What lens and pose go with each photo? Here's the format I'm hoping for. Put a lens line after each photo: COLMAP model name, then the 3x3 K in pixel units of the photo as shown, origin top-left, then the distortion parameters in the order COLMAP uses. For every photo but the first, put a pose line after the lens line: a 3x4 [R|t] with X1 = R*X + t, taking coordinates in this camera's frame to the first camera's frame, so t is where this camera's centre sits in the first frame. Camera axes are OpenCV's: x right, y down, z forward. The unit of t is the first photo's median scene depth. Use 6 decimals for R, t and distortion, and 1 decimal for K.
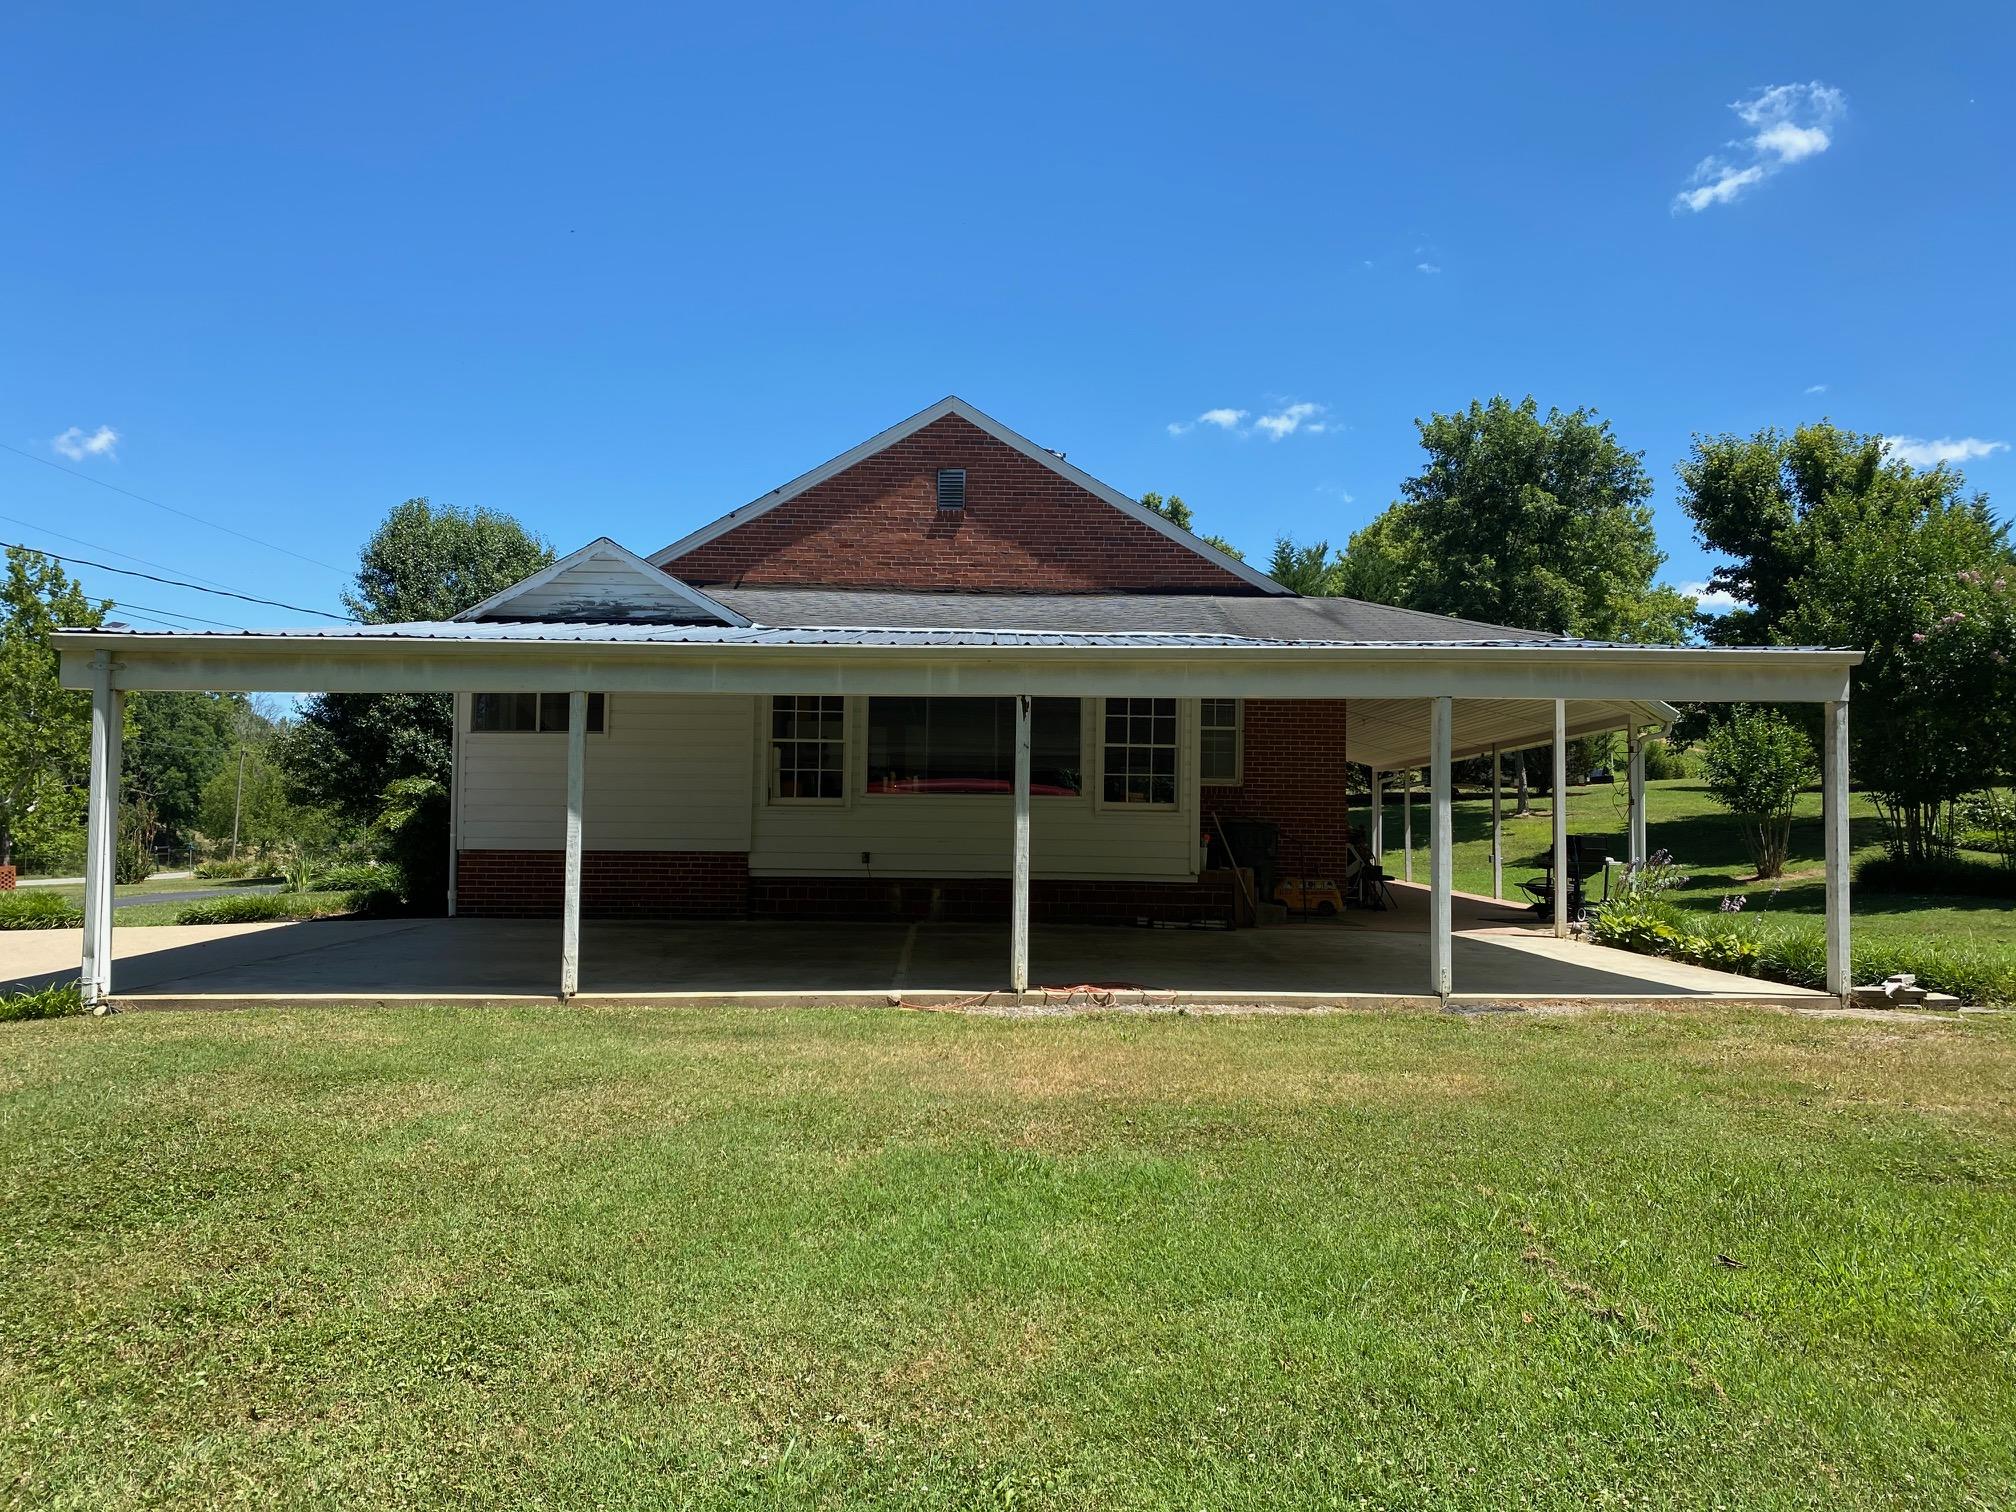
lens RADIAL K [[1646.1, 0, 1000.1], [0, 1646.1, 718.3], [0, 0, 1]] dist [0.030159, 0.004117]
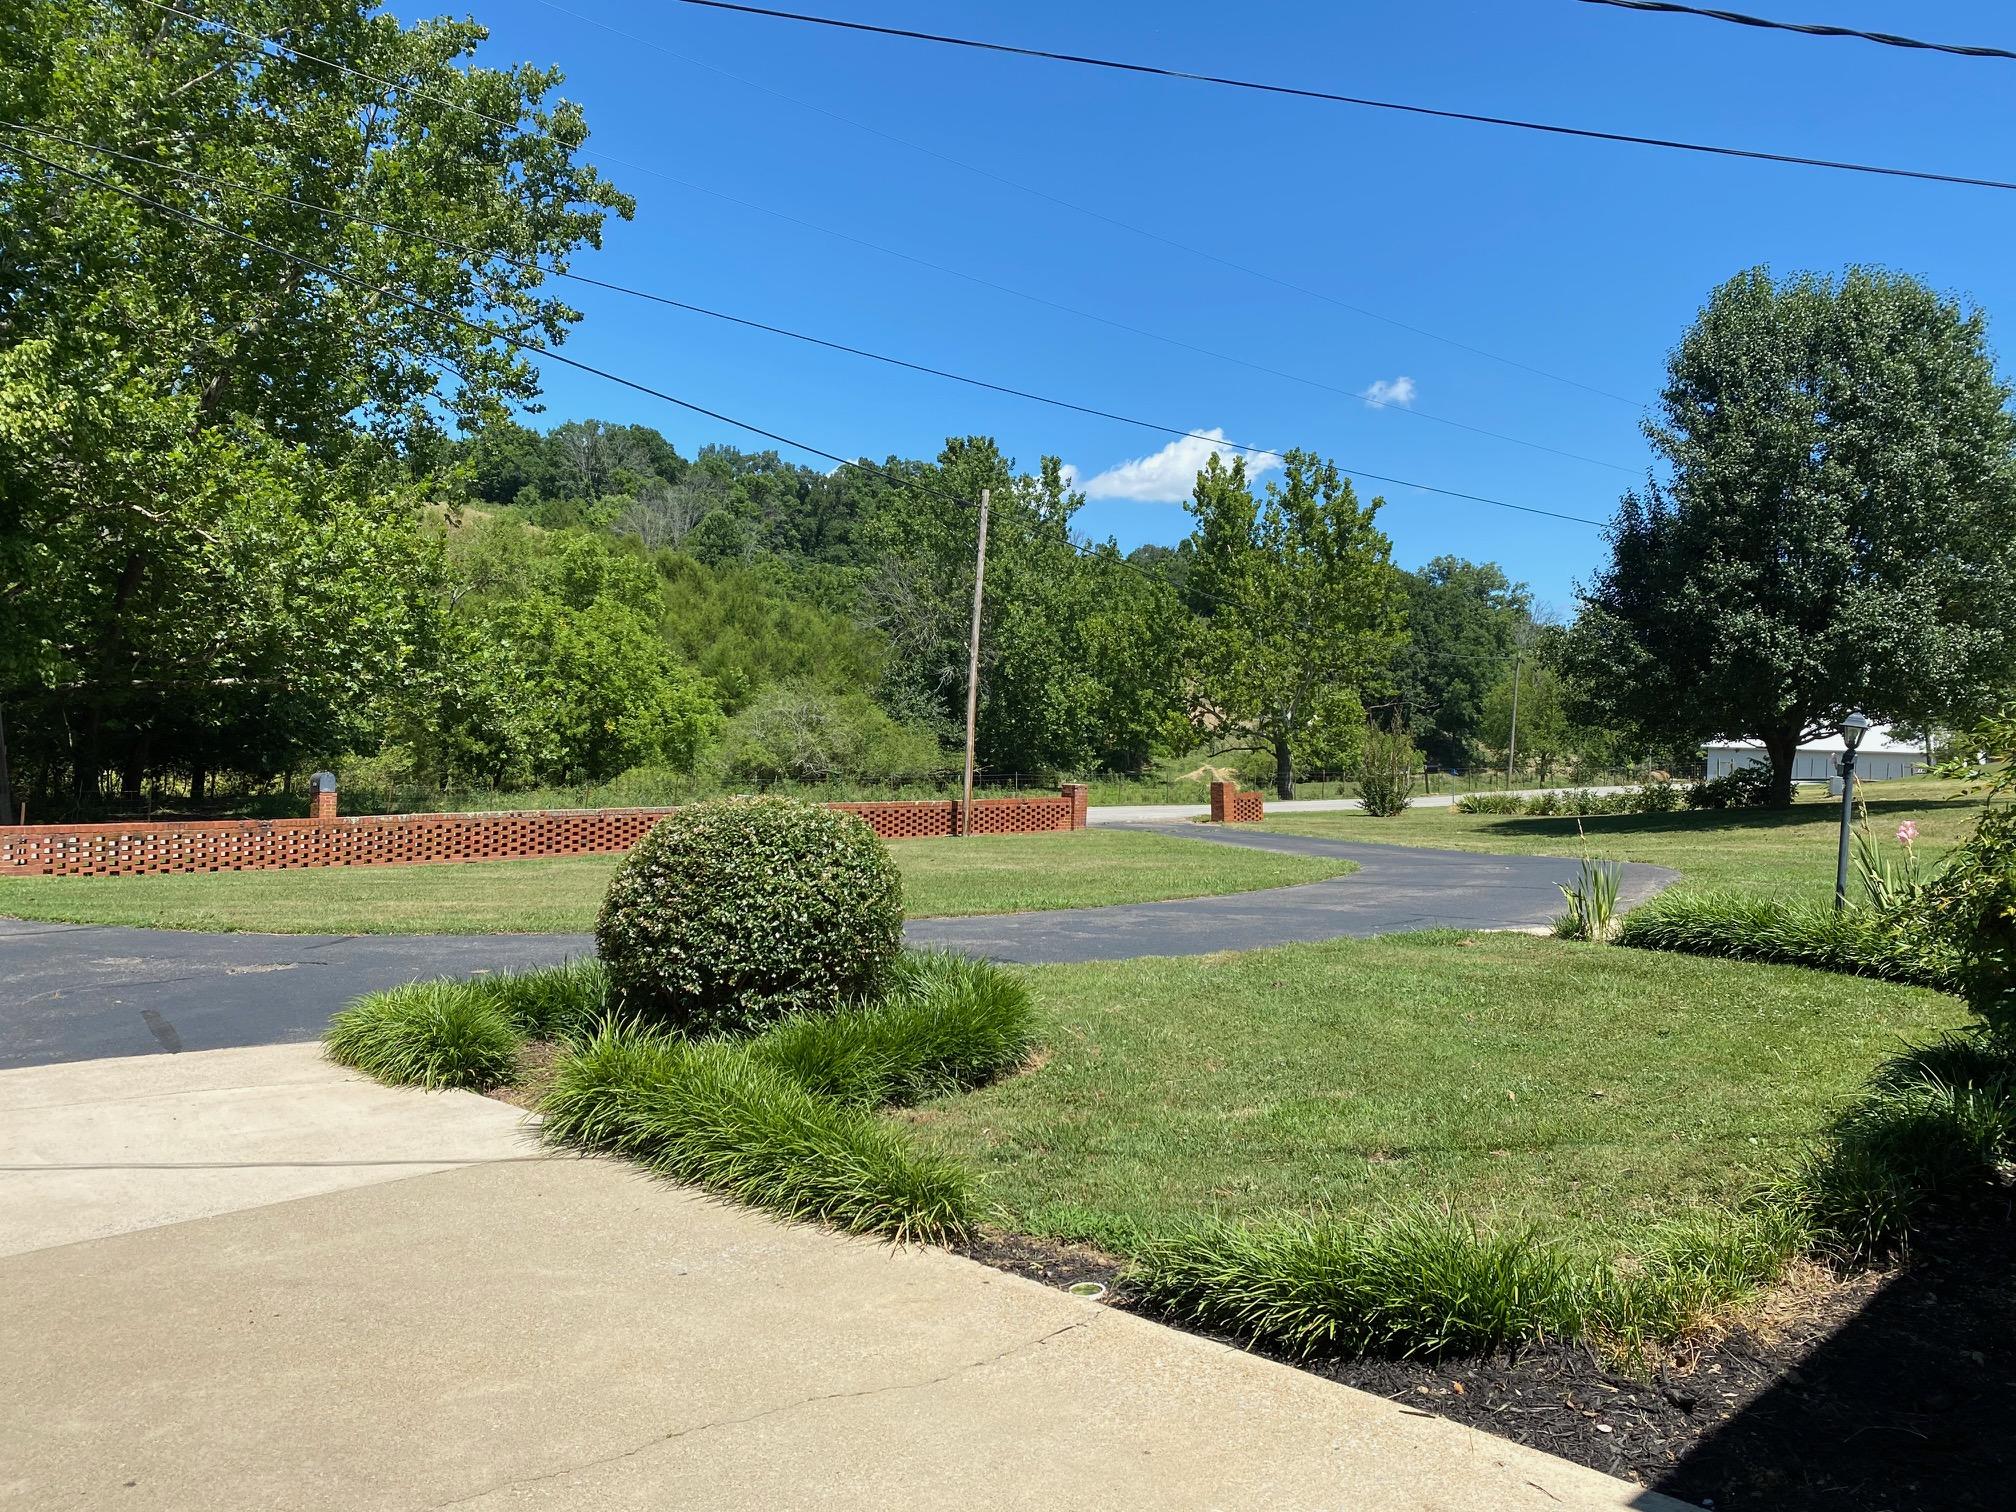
lens RADIAL K [[1470.5, 0, 1008.0], [0, 1470.5, 756.0], [0, 0, 1]] dist [0.005690, -0.009033]
pose [[0.718463, 0.021417, -0.695236, -0.161921], [0.036454, 0.996993, 0.068385, 0.013238], [0.694610, -0.074476, 0.715521, 0.376653]]
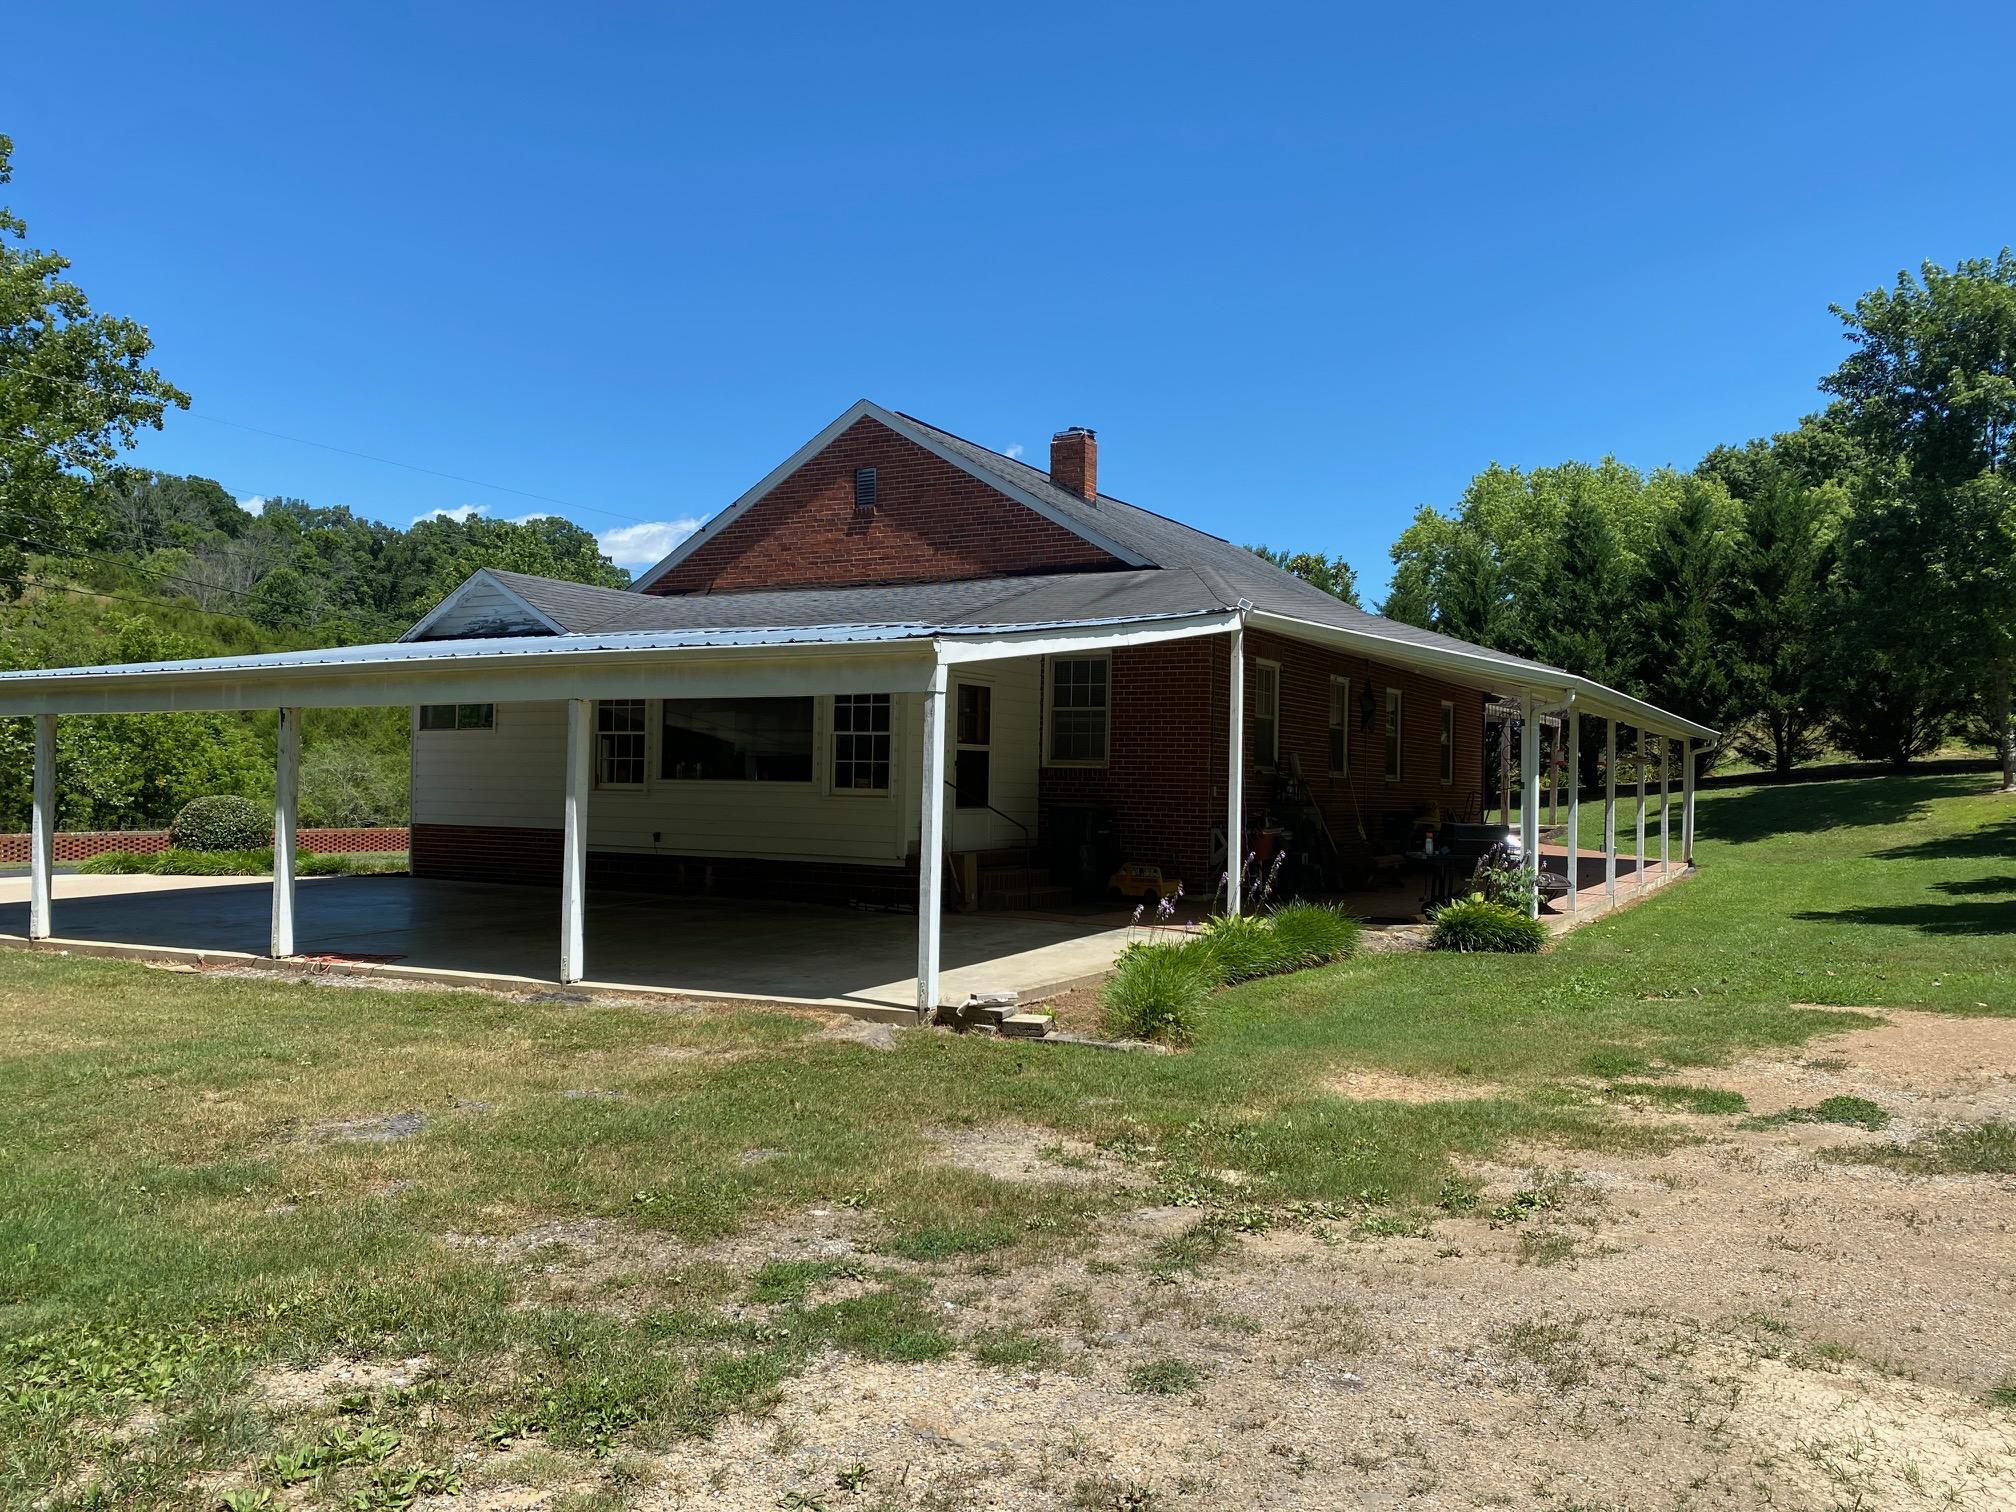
lens RADIAL K [[1646.1, 0, 1000.1], [0, 1646.1, 718.3], [0, 0, 1]] dist [0.030159, 0.004117]
pose [[0.845513, -0.018441, -0.533637, 0.327153], [0.031857, 0.999365, 0.015940, -0.002959], [0.533004, -0.030478, 0.845563, 0.080131]]
